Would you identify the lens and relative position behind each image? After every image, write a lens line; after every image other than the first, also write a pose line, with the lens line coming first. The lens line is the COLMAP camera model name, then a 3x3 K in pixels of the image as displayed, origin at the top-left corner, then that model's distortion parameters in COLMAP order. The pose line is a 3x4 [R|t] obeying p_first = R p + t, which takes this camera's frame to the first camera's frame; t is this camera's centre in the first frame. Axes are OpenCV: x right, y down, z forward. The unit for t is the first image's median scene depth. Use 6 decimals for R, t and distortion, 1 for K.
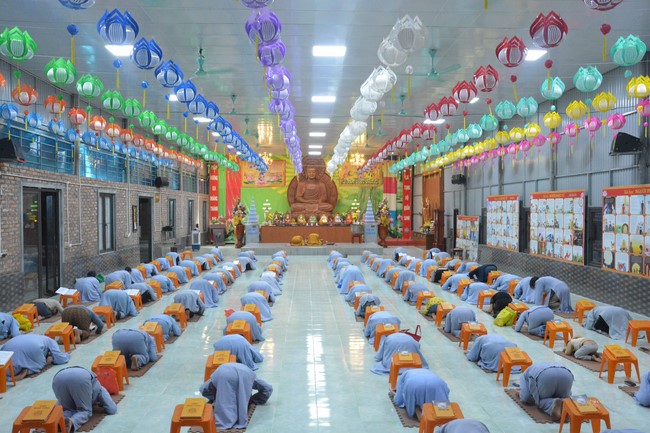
lens RADIAL K [[576.0, 0, 325.0], [0, 576.0, 216.5], [0, 0, 1]] dist [-0.033911, 0.013646]
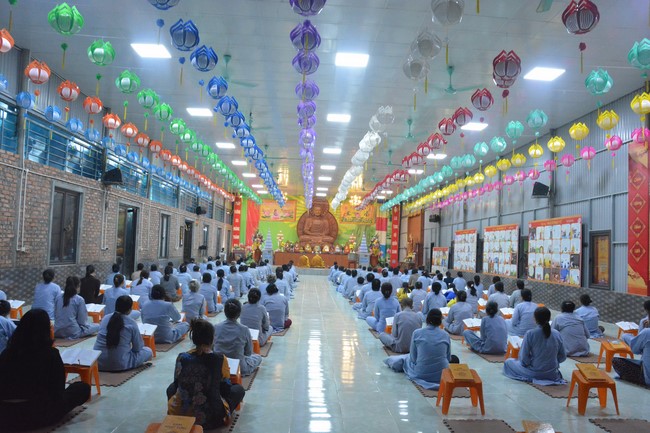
lens RADIAL K [[517.4, 0, 325.0], [0, 517.4, 216.5], [0, 0, 1]] dist [-0.099981, 0.002283]
pose [[0.999121, 0.041857, -0.002483, -0.006697], [-0.041923, 0.996040, -0.078396, 0.032551], [-0.000808, 0.078431, 0.996919, -0.142028]]
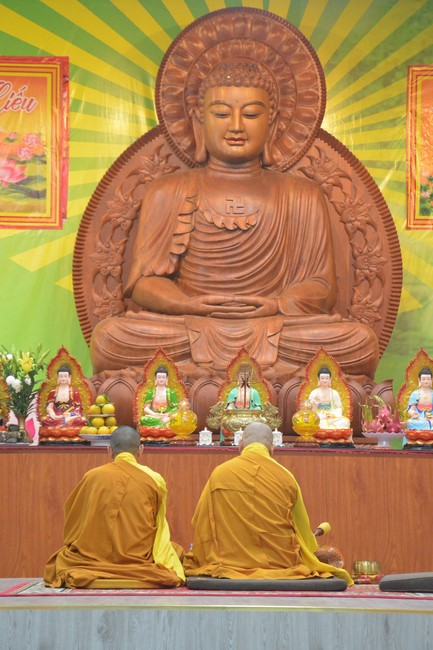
lens RADIAL K [[1912.1, 0, 216.5], [0, 1912.1, 325.0], [0, 0, 1]] dist [0.692281, 0.373067]
pose [[0.999798, 0.003806, -0.019723, -0.027197], [-0.005838, 0.994559, -0.104009, 0.046822], [0.019220, 0.104103, 0.994381, 0.771894]]
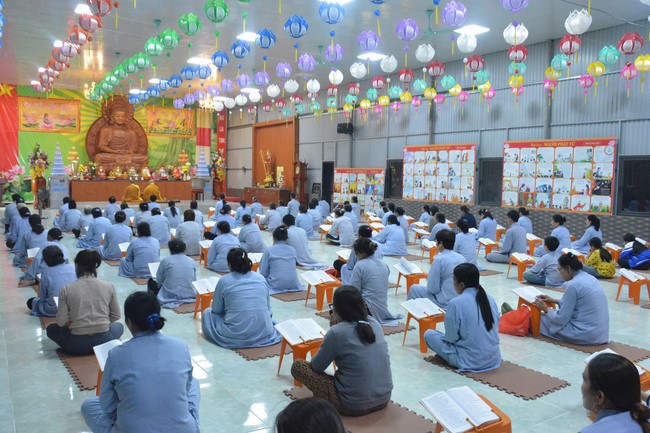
lens RADIAL K [[527.5, 0, 325.0], [0, 527.5, 216.5], [0, 0, 1]] dist [-0.097654, 0.004032]
pose [[0.845289, -0.028614, 0.533542, -0.266634], [-0.009003, 0.997660, 0.067768, 0.020255], [-0.534233, -0.062088, 0.843054, 0.326502]]
